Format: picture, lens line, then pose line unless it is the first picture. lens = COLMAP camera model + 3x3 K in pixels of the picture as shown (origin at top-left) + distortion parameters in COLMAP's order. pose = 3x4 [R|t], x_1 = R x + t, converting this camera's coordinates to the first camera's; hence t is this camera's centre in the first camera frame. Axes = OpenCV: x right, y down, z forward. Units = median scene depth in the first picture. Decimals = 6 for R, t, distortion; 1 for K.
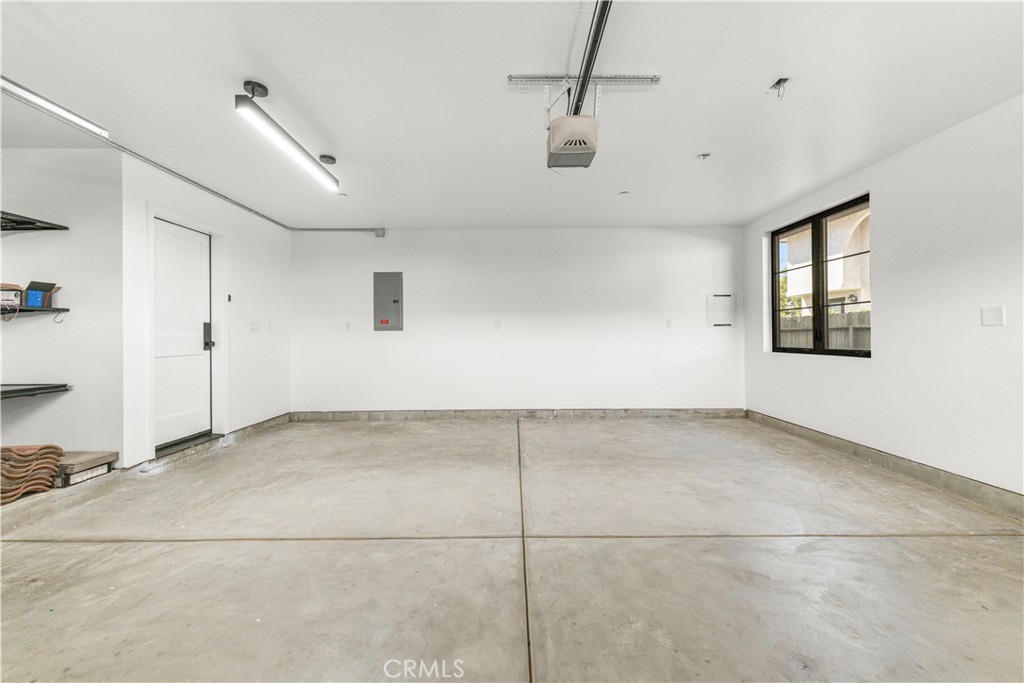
lens RADIAL K [[400.3, 0, 515.8], [0, 400.3, 335.1], [0, 0, 1]] dist [0.000677, -0.000328]
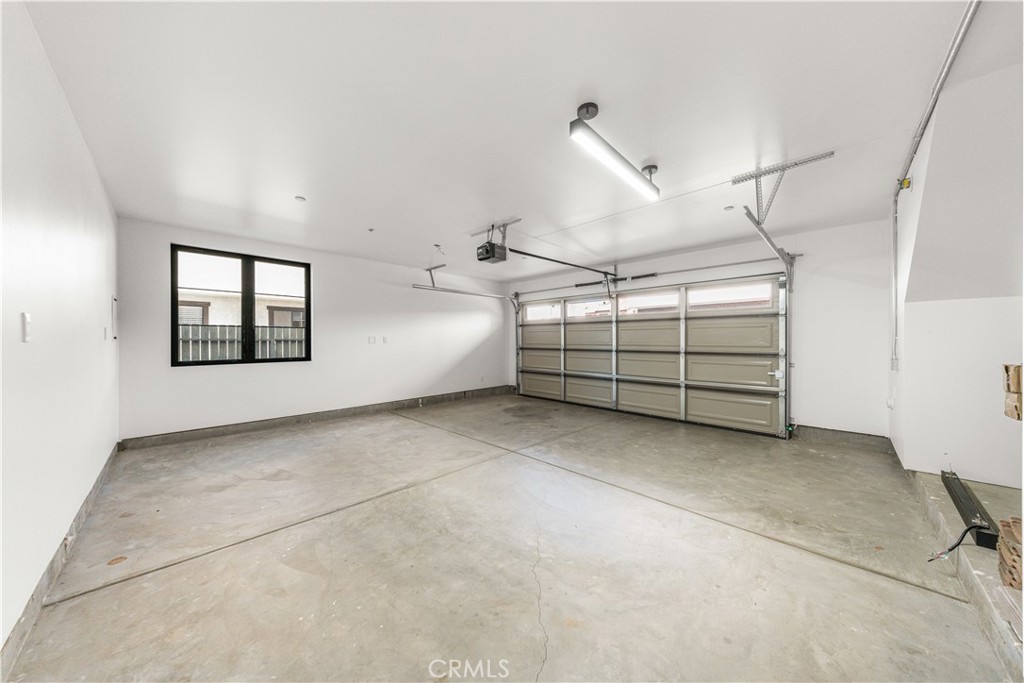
lens RADIAL K [[330.8, 0, 515.4], [0, 330.8, 342.0], [0, 0, 1]] dist [-0.000611, -0.000034]
pose [[-0.714946, 0.004203, 0.699167, -0.751022], [0.006809, 0.999976, 0.000952, -0.018831], [-0.699146, 0.005441, -0.714958, 1.442795]]
